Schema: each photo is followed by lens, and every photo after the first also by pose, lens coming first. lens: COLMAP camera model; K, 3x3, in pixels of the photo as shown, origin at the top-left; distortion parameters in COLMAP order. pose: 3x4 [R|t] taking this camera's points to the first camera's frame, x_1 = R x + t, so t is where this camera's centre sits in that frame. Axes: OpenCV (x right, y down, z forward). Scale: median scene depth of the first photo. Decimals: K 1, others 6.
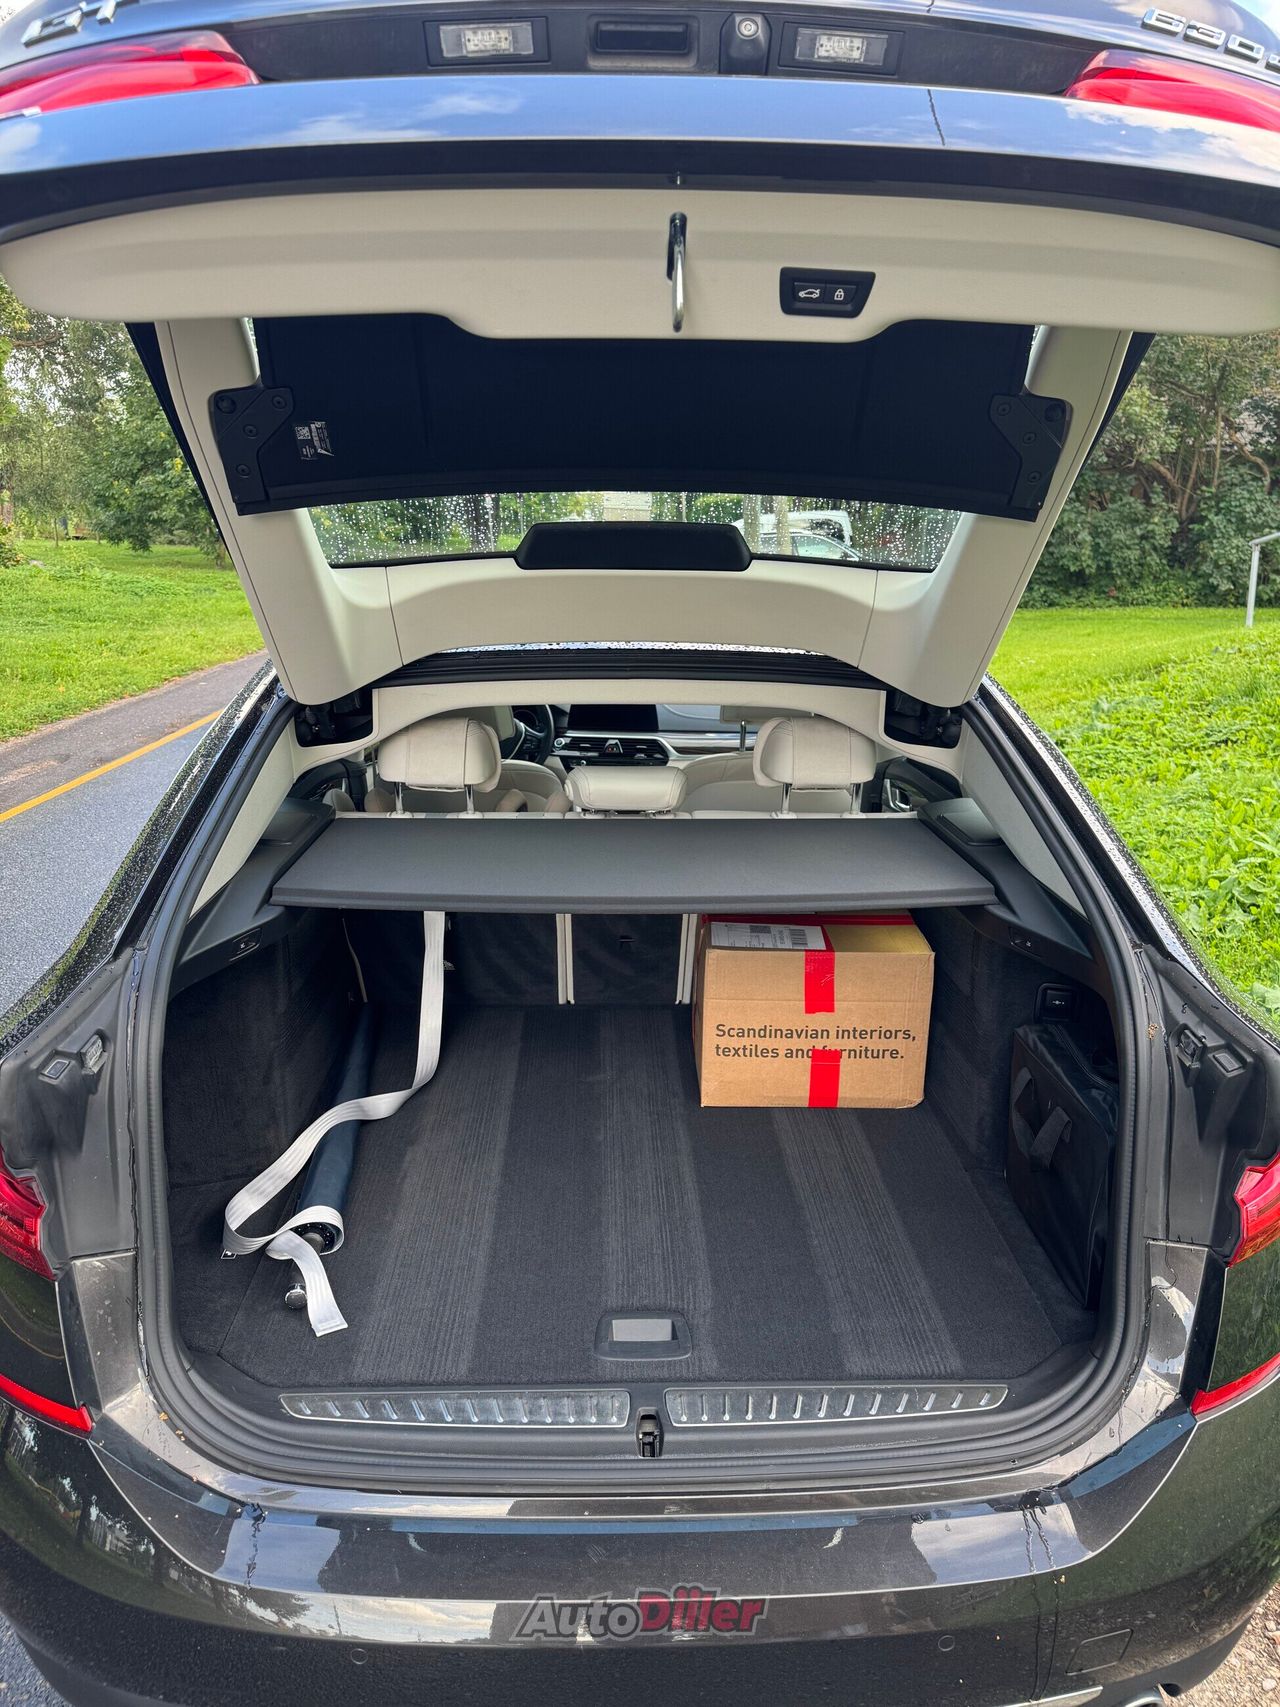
lens RADIAL K [[1234.4, 0, 634.0], [0, 1234.4, 884.1], [0, 0, 1]] dist [0.011007, -0.010209]
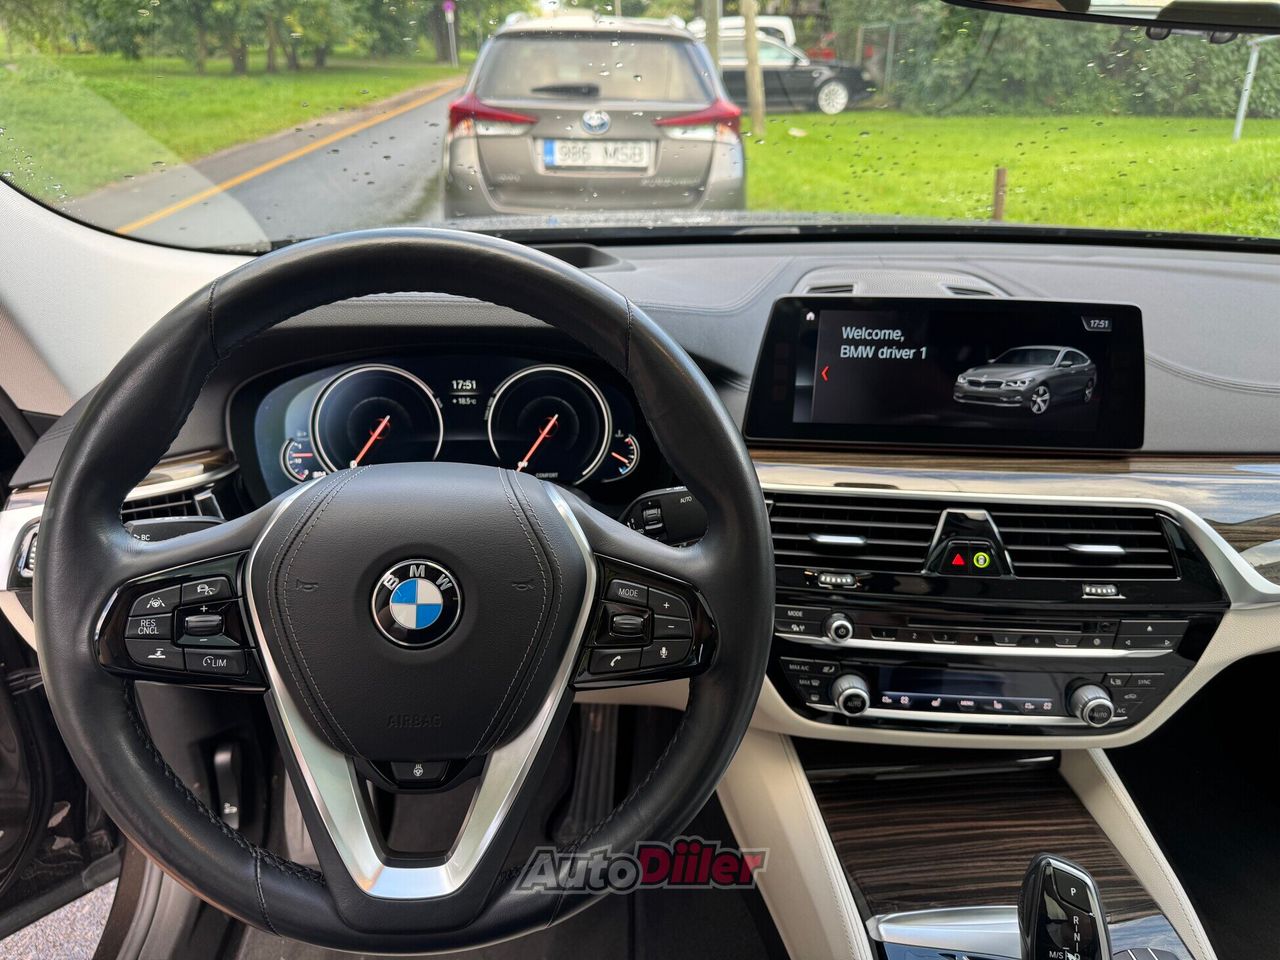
lens RADIAL K [[925.6, 0, 640.0], [0, 925.6, 480.0], [0, 0, 1]] dist [0.011007, -0.010209]
pose [[0.997556, -0.018276, 0.067444, -0.022425], [0.008254, 0.989252, 0.145991, -0.038048], [-0.069387, -0.145077, 0.986984, 0.216548]]
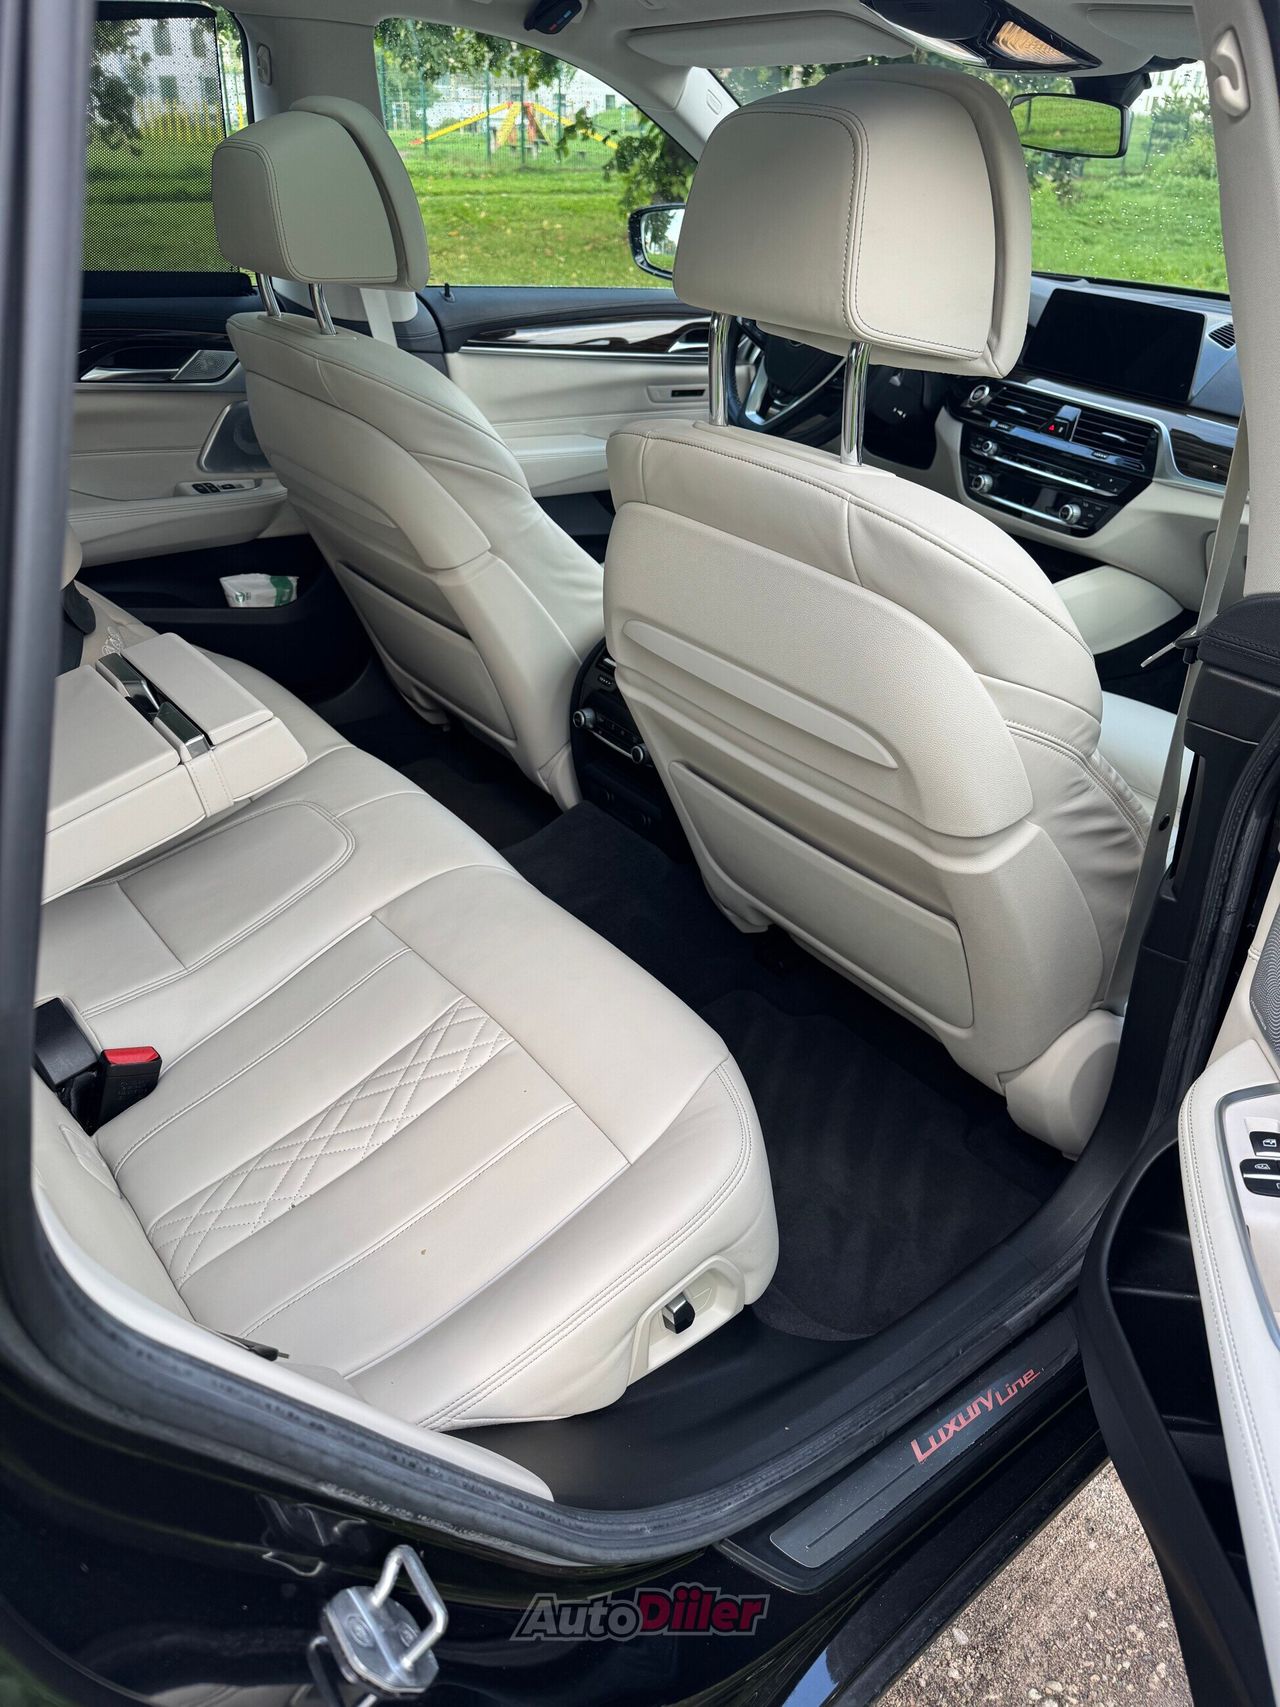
lens RADIAL K [[1234.4, 0, 634.0], [0, 1234.4, 884.1], [0, 0, 1]] dist [0.011007, -0.010209]
pose [[0.592489, 0.442144, -0.673398, 0.067474], [-0.253624, 0.895791, 0.365013, -0.022270], [0.764612, -0.045476, 0.642884, 0.152535]]
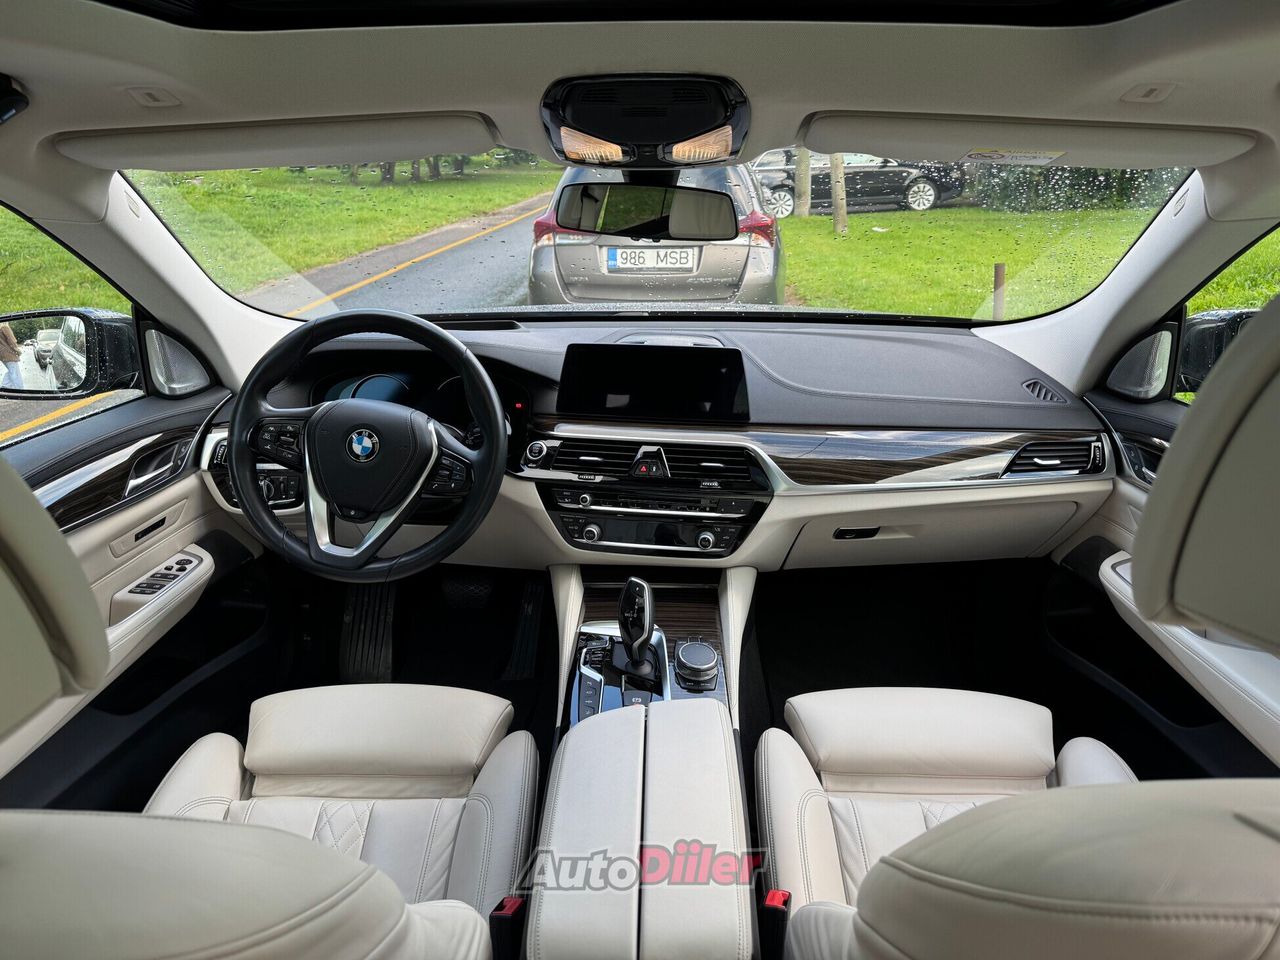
lens RADIAL K [[900.7, 0, 643.5], [0, 900.7, 496.1], [0, 0, 1]] dist [0.093903, -0.132498]
pose [[0.998671, 0.007400, -0.051002, -0.000590], [-0.003647, 0.997303, 0.073302, -0.031791], [0.051407, -0.073019, 0.996005, 0.170896]]
